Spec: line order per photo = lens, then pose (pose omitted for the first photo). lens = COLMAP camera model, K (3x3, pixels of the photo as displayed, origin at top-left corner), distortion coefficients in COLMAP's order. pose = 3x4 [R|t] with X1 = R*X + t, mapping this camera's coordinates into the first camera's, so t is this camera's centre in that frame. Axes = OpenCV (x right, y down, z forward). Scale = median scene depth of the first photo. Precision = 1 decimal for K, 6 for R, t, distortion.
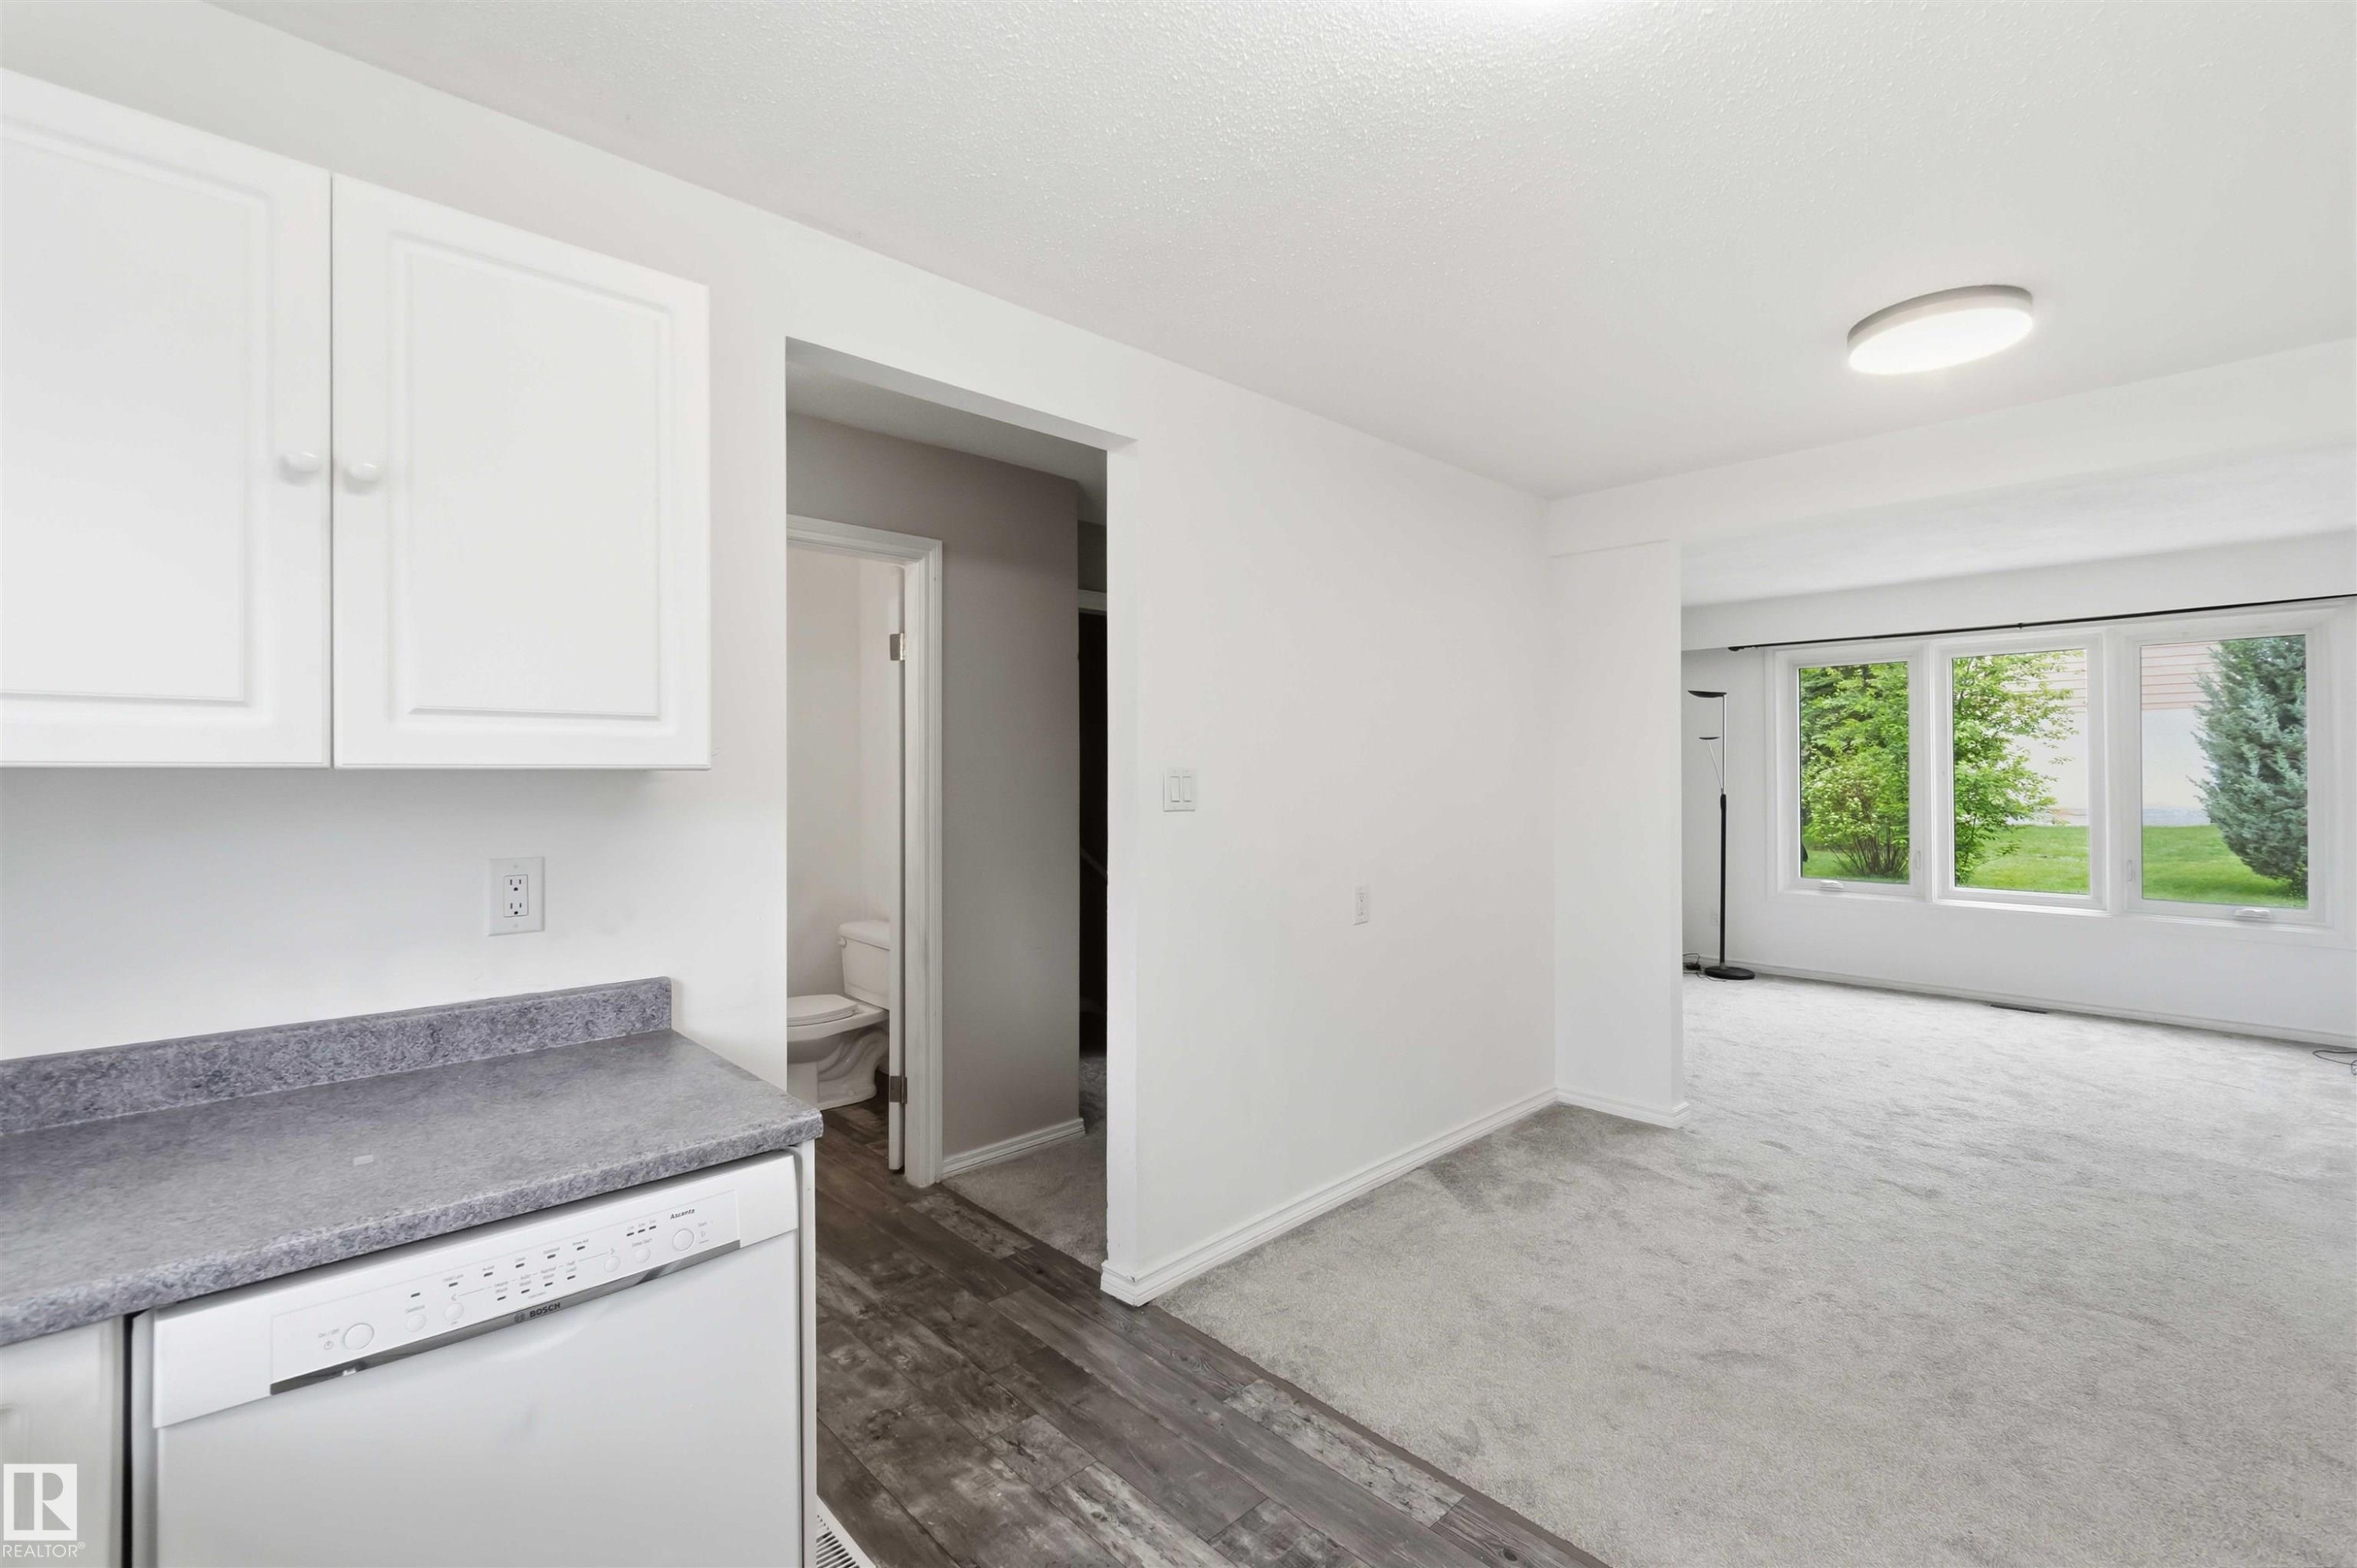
lens RADIAL K [[1020.8, 0, 1181.3], [0, 1020.8, 766.9], [0, 0, 1]] dist [-0.008483, 0.003326]
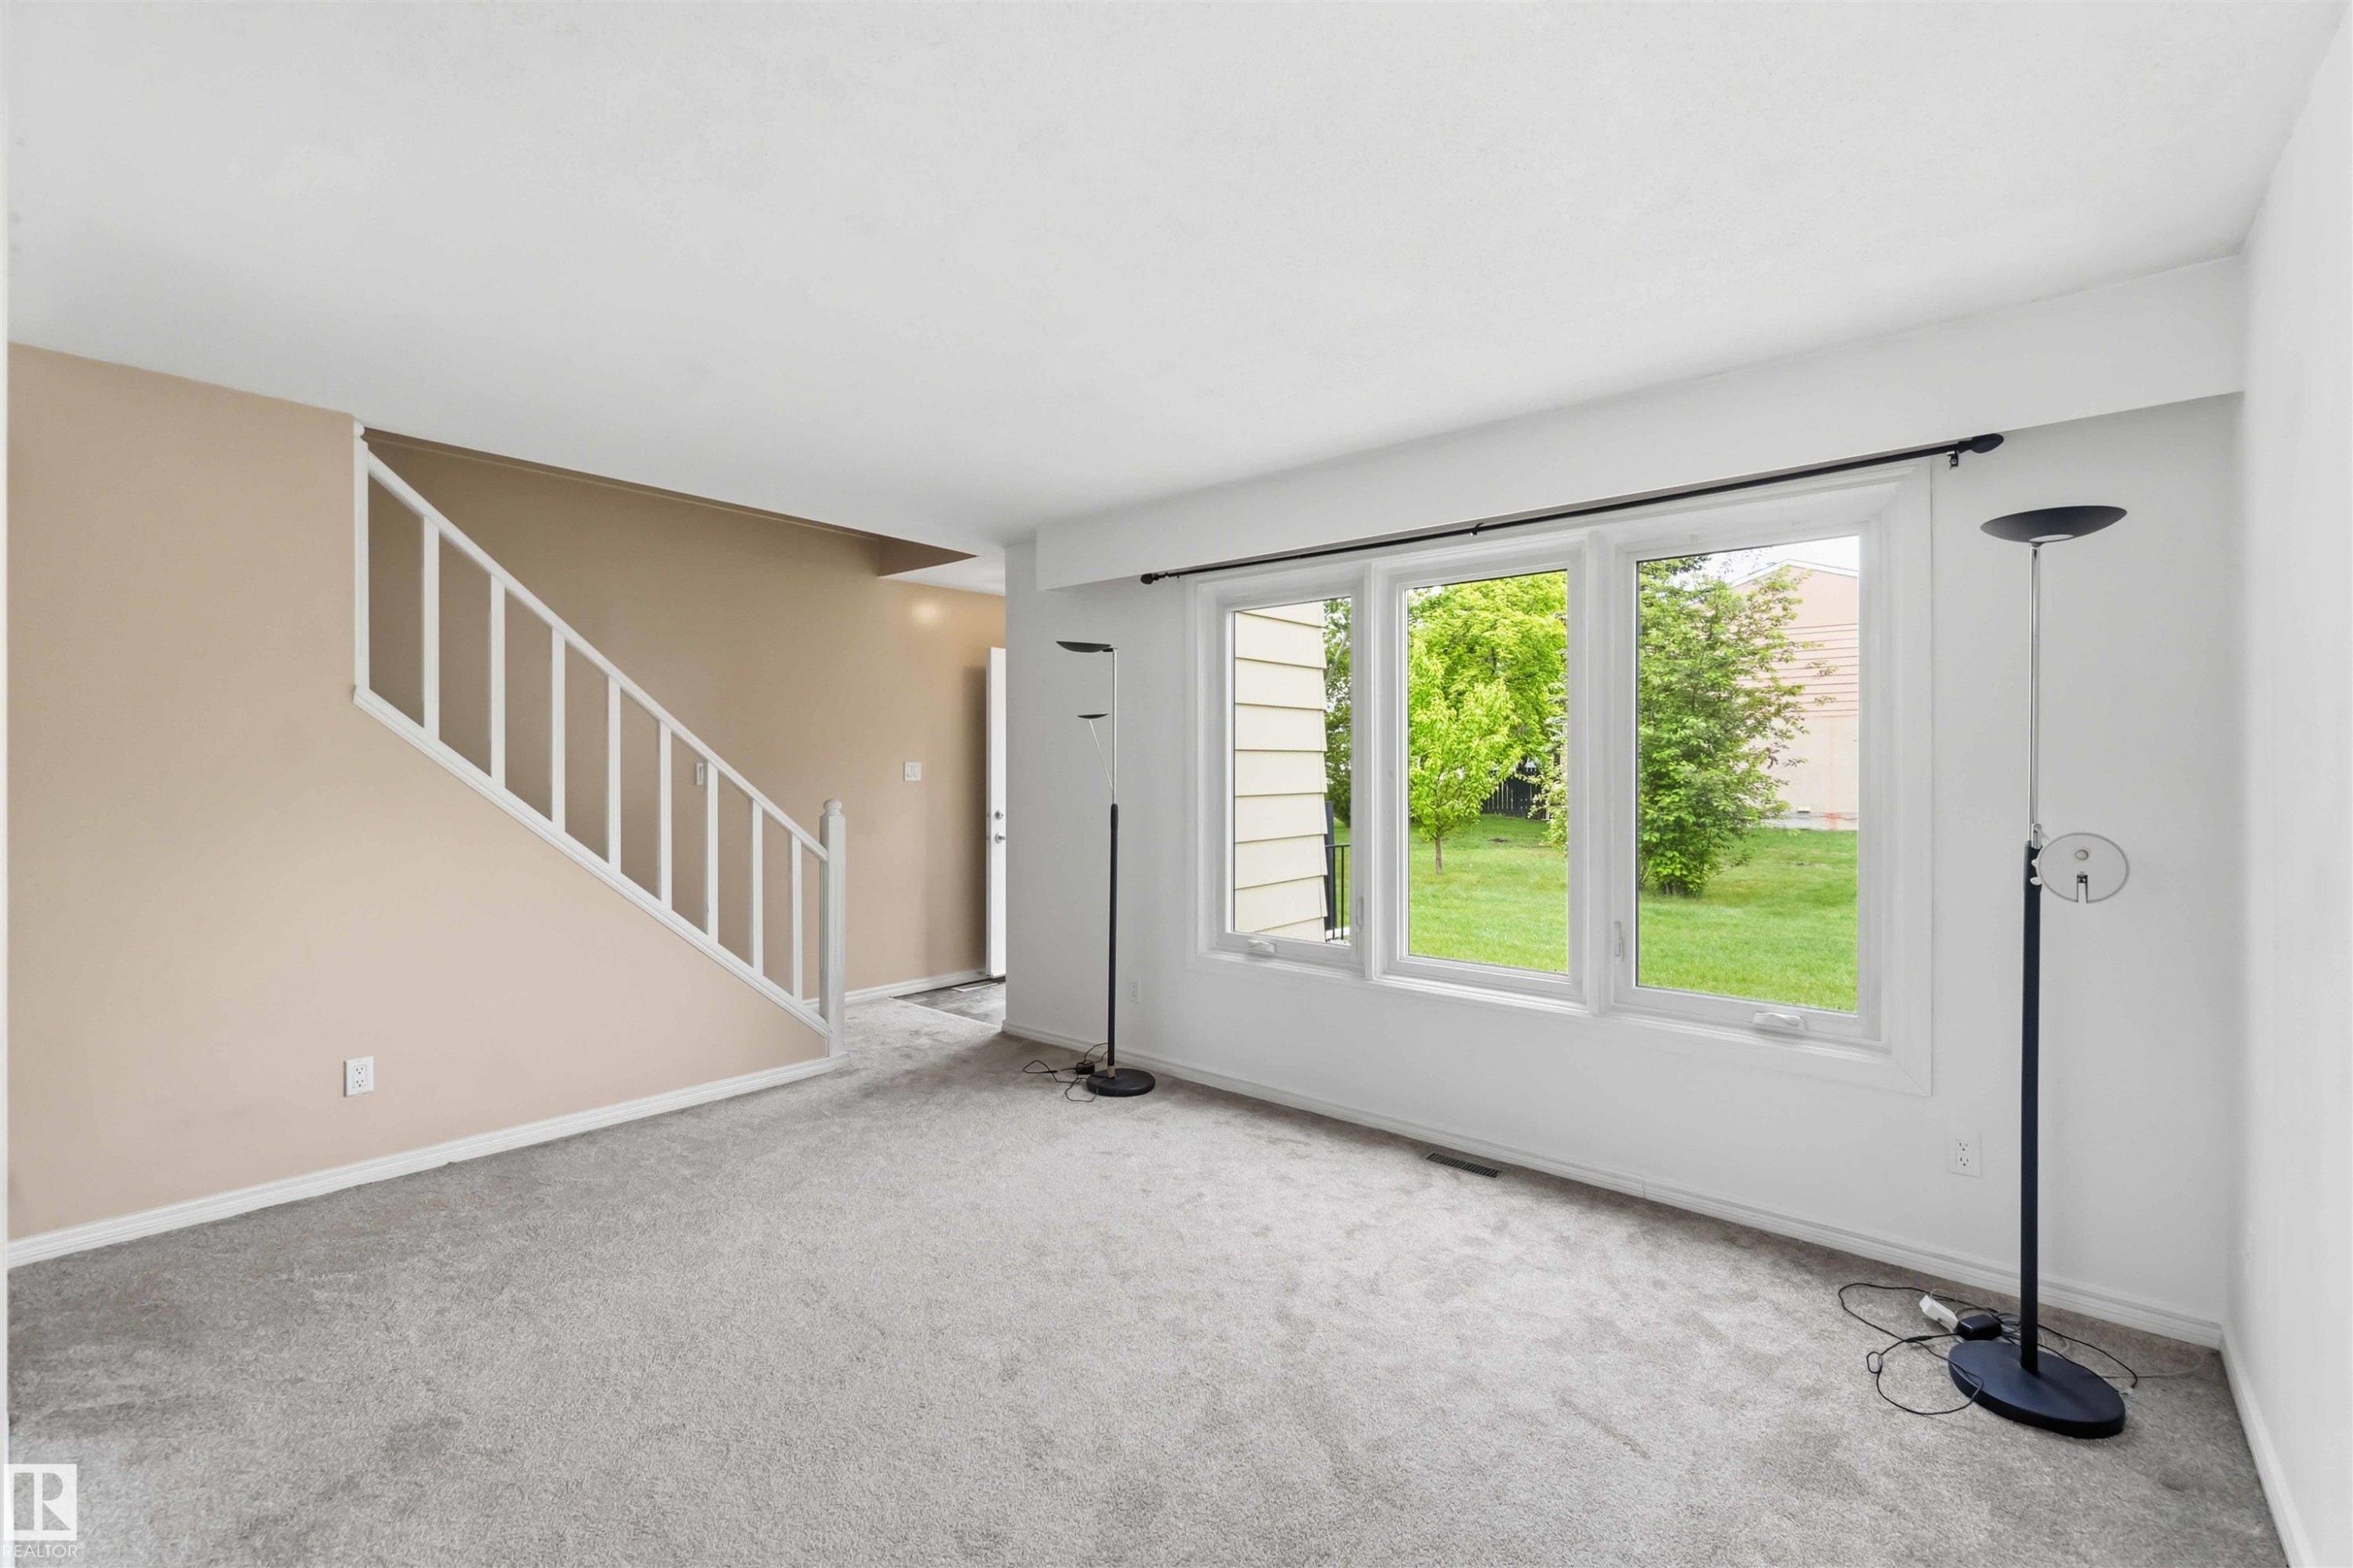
lens RADIAL K [[1019.1, 0, 1166.1], [0, 1019.1, 774.5], [0, 0, 1]] dist [-0.008483, 0.003326]
pose [[0.994318, 0.007039, 0.106218, 0.810718], [-0.008008, 0.999930, 0.008702, 0.003713], [-0.106150, -0.009503, 0.994305, 0.582900]]
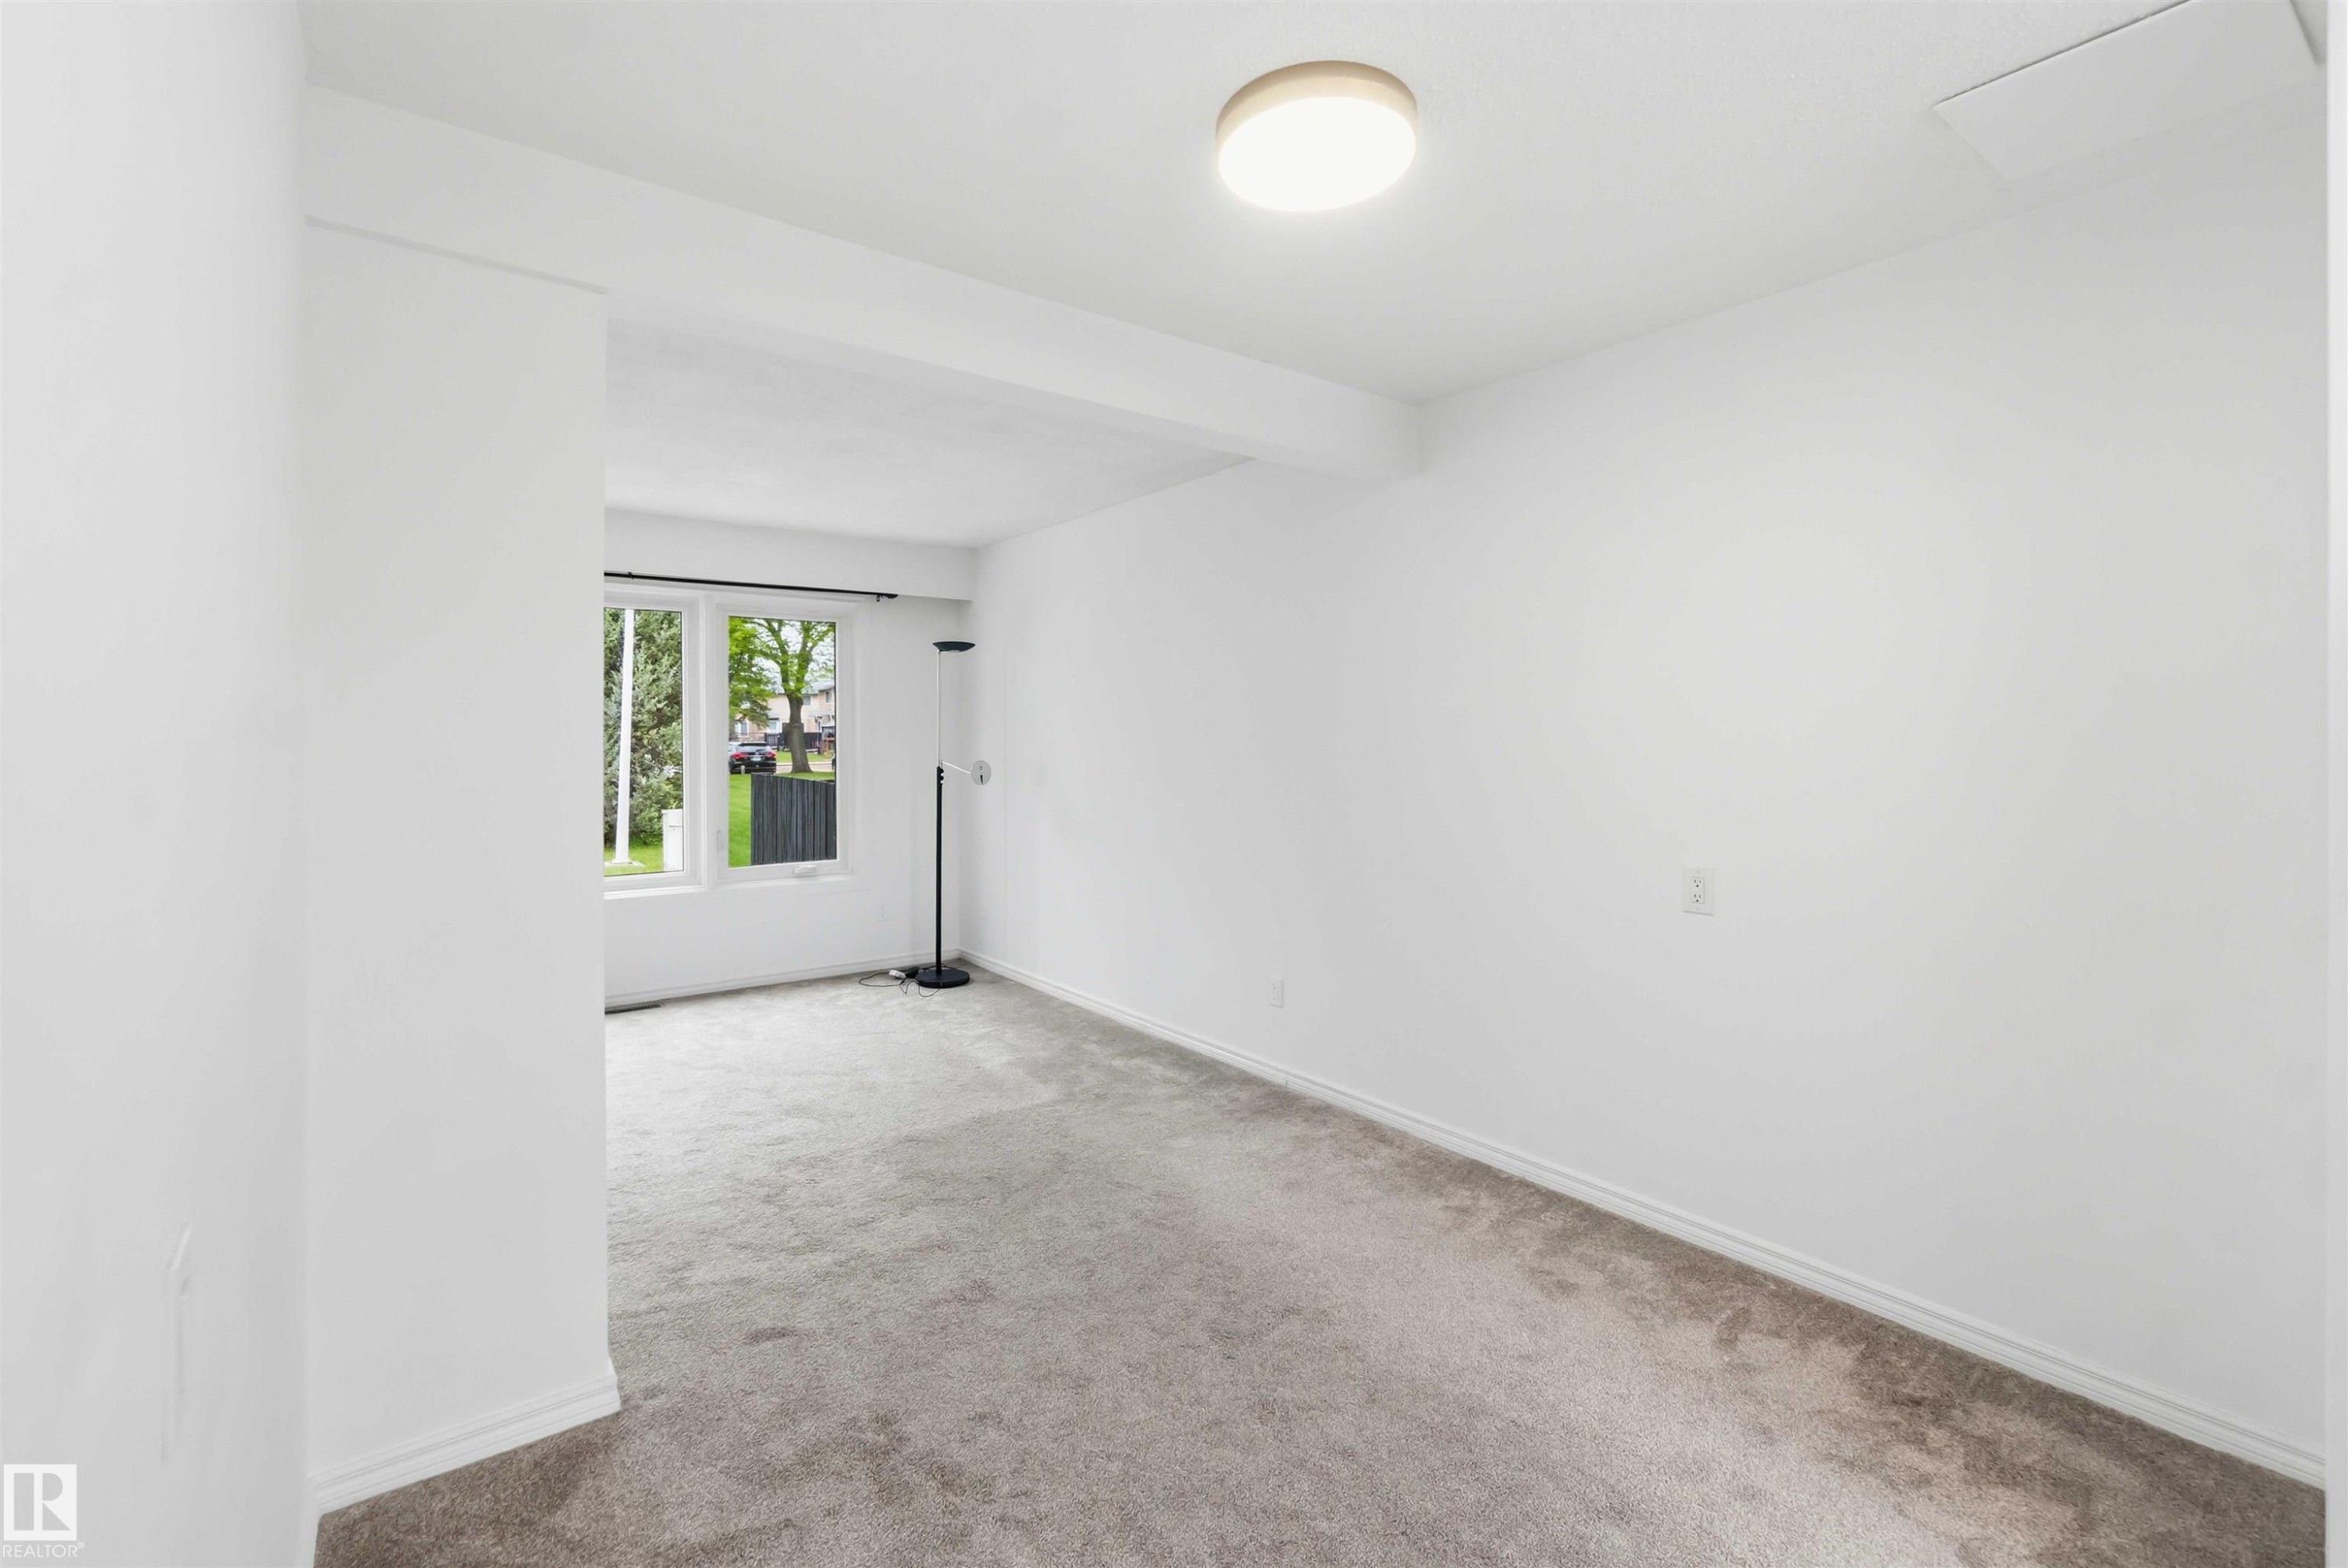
lens RADIAL K [[1016.8, 0, 1155.1], [0, 1016.8, 766.6], [0, 0, 1]] dist [-0.008483, 0.003326]
pose [[0.119701, -0.021739, 0.992572, 0.001338], [-0.004015, 0.999741, 0.022381, 0.006401], [-0.992802, -0.006665, 0.119583, 0.610345]]
